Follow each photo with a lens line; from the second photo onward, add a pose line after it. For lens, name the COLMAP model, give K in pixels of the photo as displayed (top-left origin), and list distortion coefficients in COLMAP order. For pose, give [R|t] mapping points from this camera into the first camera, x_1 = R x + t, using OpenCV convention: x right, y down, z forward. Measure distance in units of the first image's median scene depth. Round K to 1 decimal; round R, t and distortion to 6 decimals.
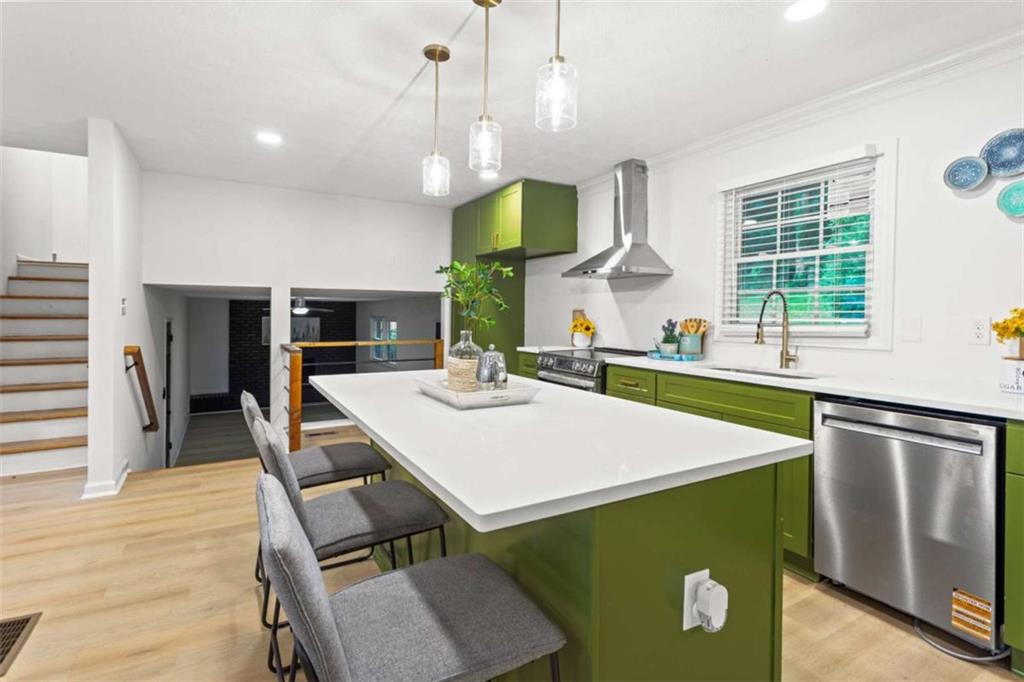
lens RADIAL K [[494.0, 0, 513.3], [0, 494.0, 318.9], [0, 0, 1]] dist [0.001113, 0.000217]
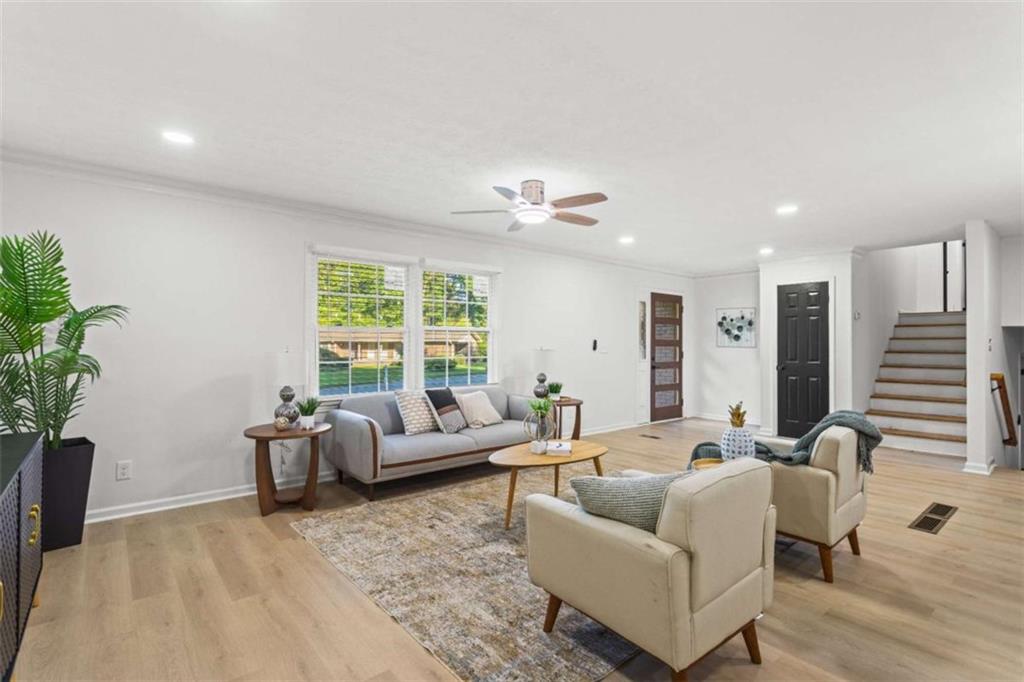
lens RADIAL K [[485.6, 0, 504.3], [0, 485.6, 337.3], [0, 0, 1]] dist [0.001255, 0.000314]
pose [[0.162881, -0.022559, -0.986388, 0.269100], [-0.012816, 0.999606, -0.024978, 0.004328], [0.986562, 0.016710, 0.162528, -0.451408]]
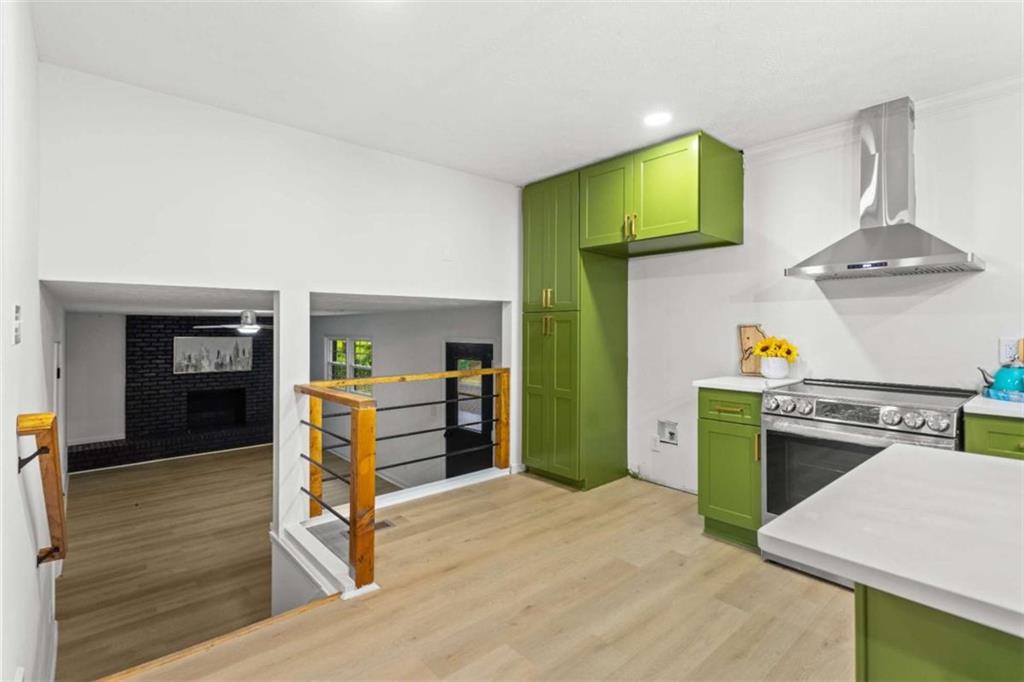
lens RADIAL K [[487.4, 0, 509.4], [0, 487.4, 324.5], [0, 0, 1]] dist [0.001837, 0.000205]
pose [[0.981620, -0.007606, 0.190693, -0.348934], [0.011293, 0.999770, -0.018253, -0.009844], [-0.190511, 0.020071, 0.981480, 0.388862]]
